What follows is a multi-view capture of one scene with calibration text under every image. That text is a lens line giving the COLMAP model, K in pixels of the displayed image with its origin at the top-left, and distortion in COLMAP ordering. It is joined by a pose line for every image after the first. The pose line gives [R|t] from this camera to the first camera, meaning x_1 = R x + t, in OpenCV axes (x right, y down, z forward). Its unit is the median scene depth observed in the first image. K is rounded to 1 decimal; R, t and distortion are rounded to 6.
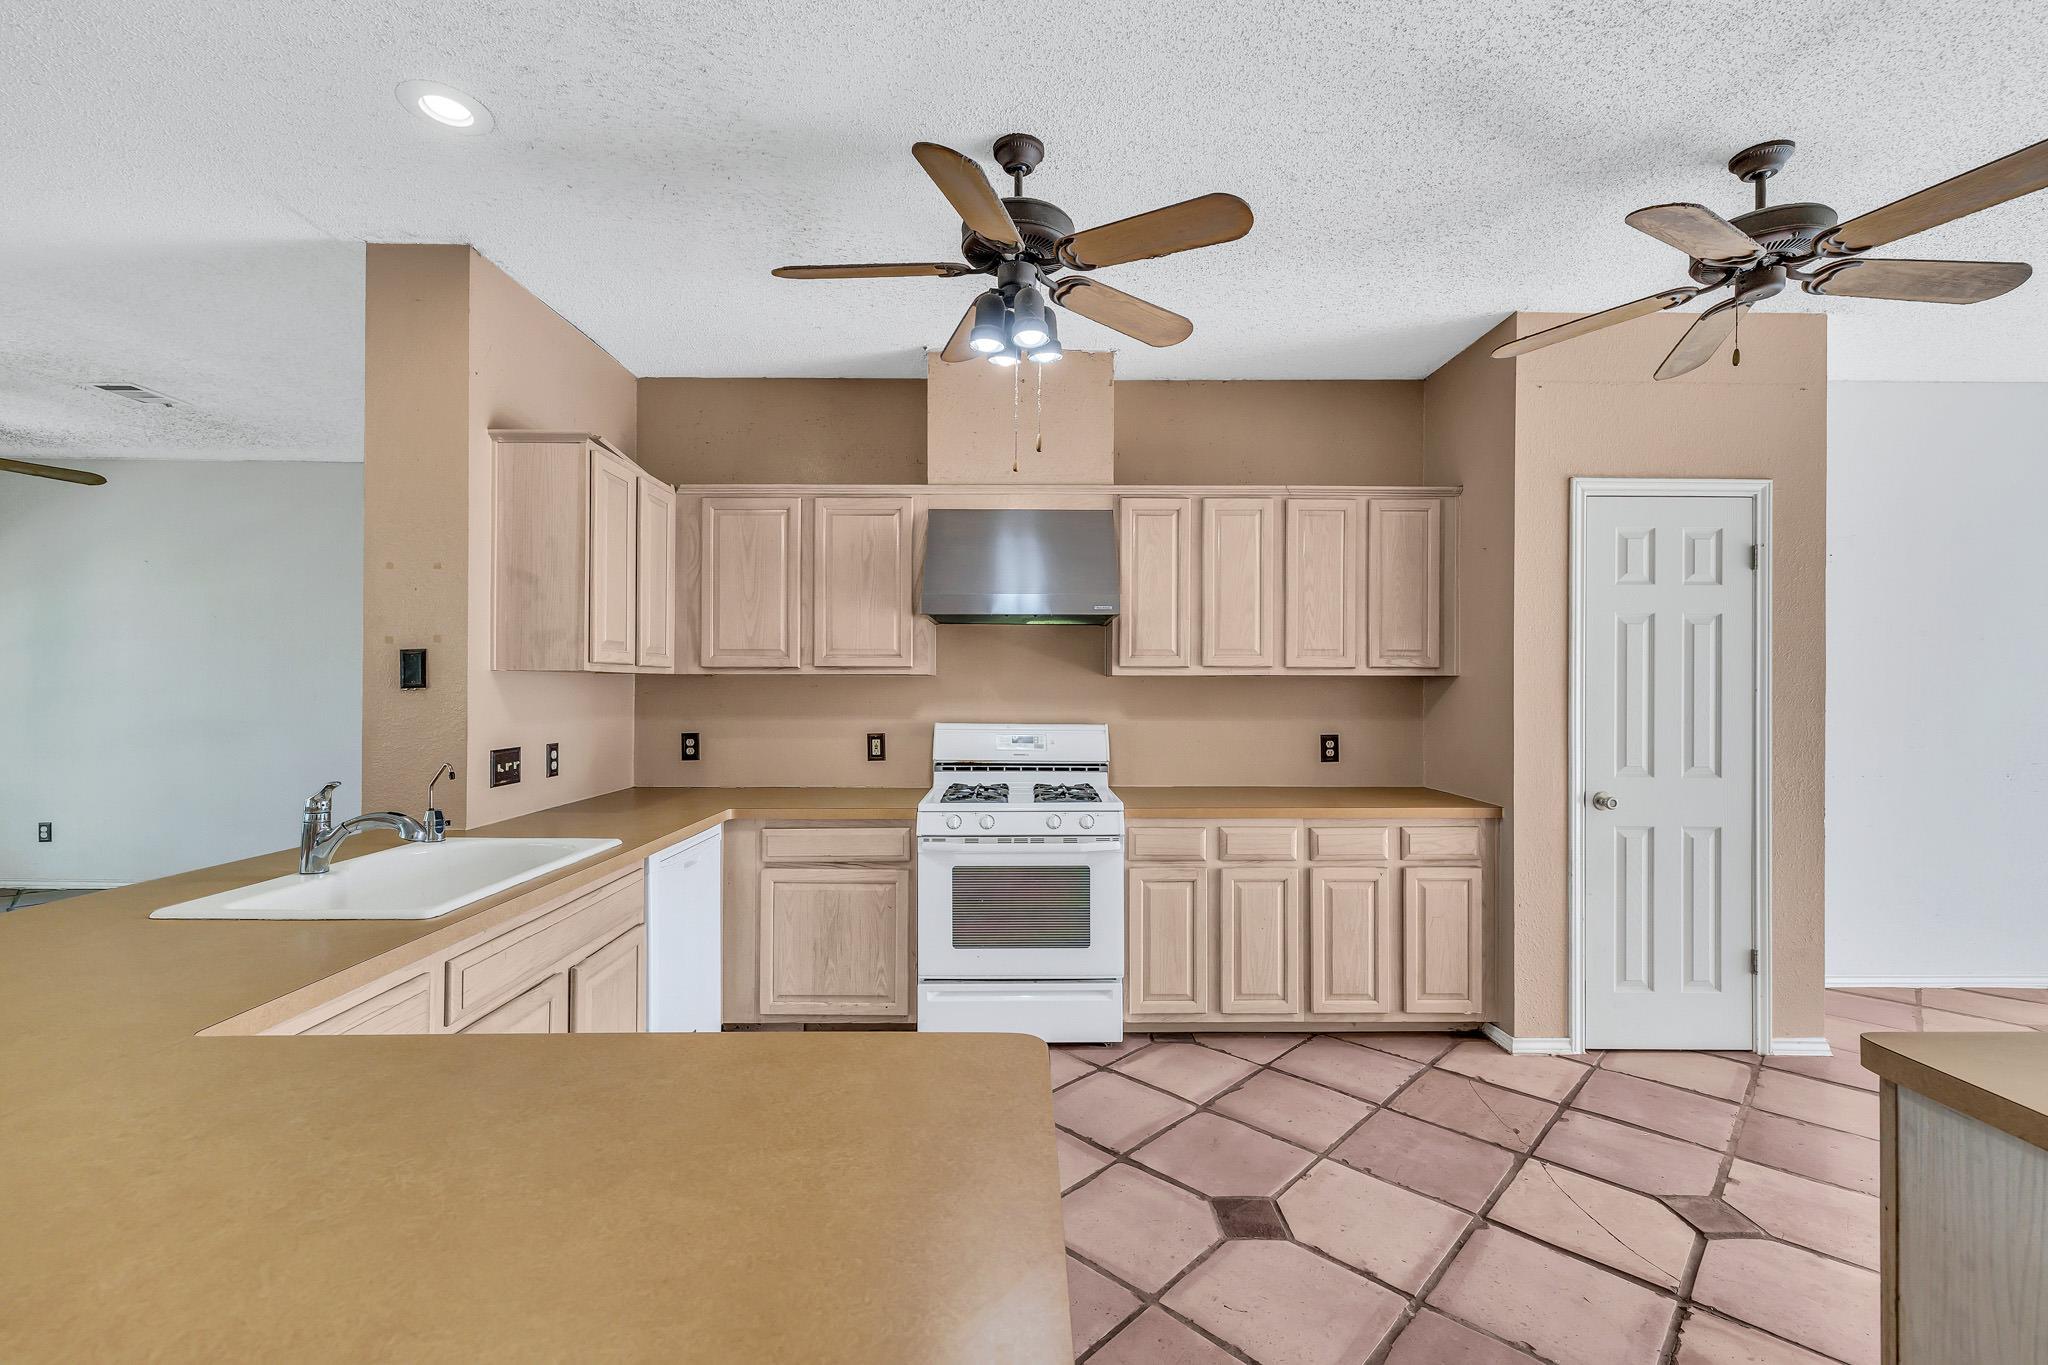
lens RADIAL K [[867.0, 0, 1031.6], [0, 867.0, 676.8], [0, 0, 1]] dist [0.005048, -0.001461]
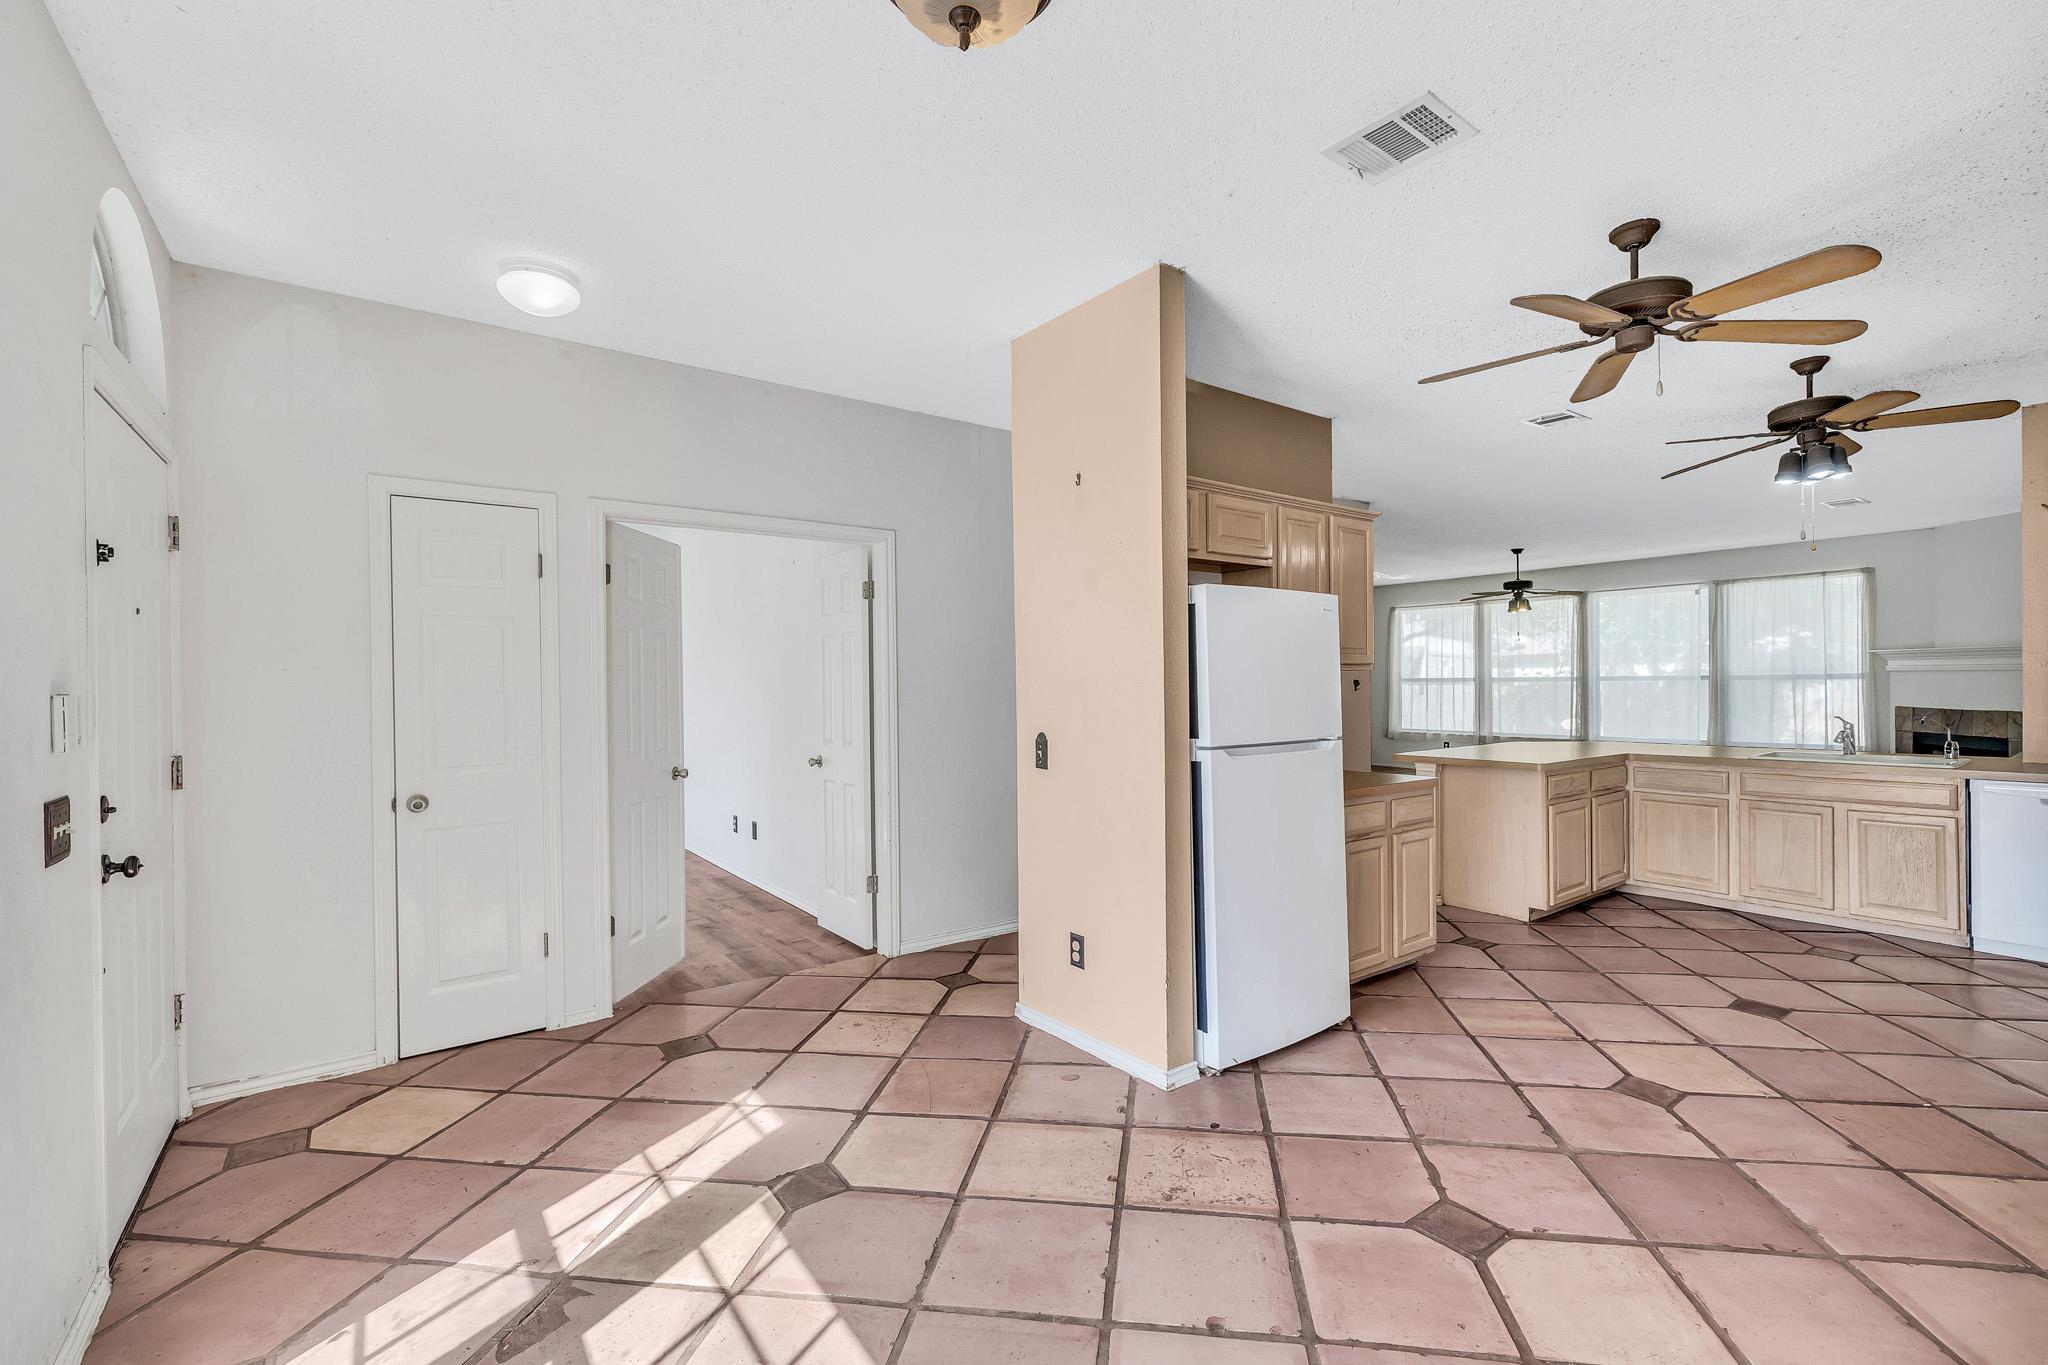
lens RADIAL K [[866.9, 0, 1060.6], [0, 866.9, 687.1], [0, 0, 1]] dist [0.002944, -0.001367]
pose [[-0.803045, 0.005922, -0.595888, 1.497781], [0.013348, 0.999878, -0.008051, 0.017292], [0.595768, -0.014419, -0.803027, 1.021686]]
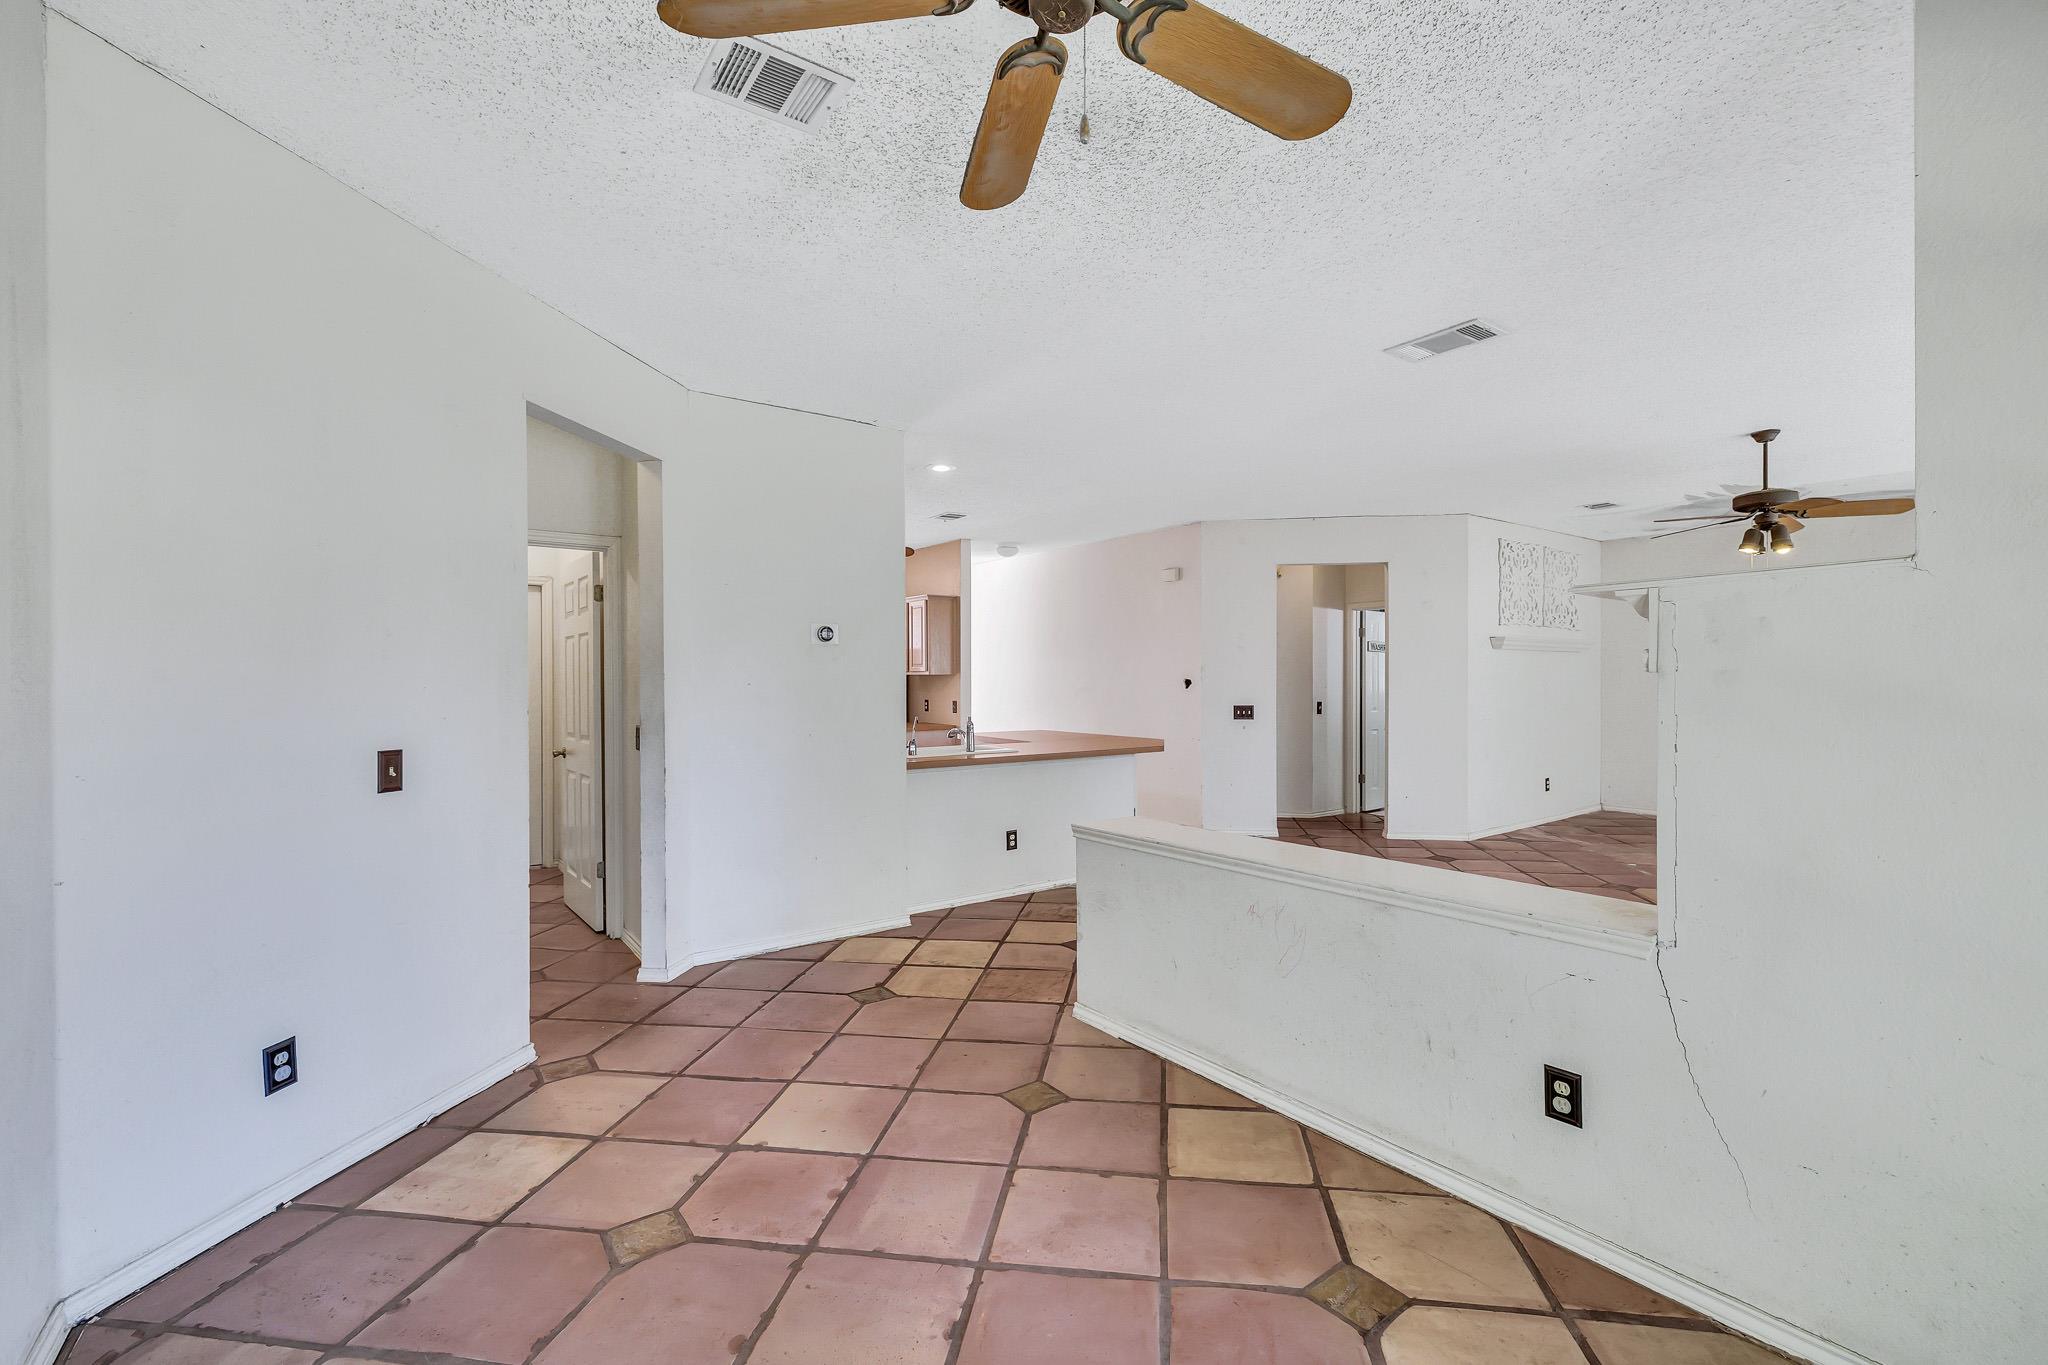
lens RADIAL K [[867.0, 0, 1037.7], [0, 867.0, 681.8], [0, 0, 1]] dist [0.005048, -0.001461]
pose [[-0.589254, -0.005109, 0.807931, -1.965297], [-0.009318, 0.999956, -0.000473, 0.003593], [-0.807894, -0.007807, -0.589276, 1.526696]]
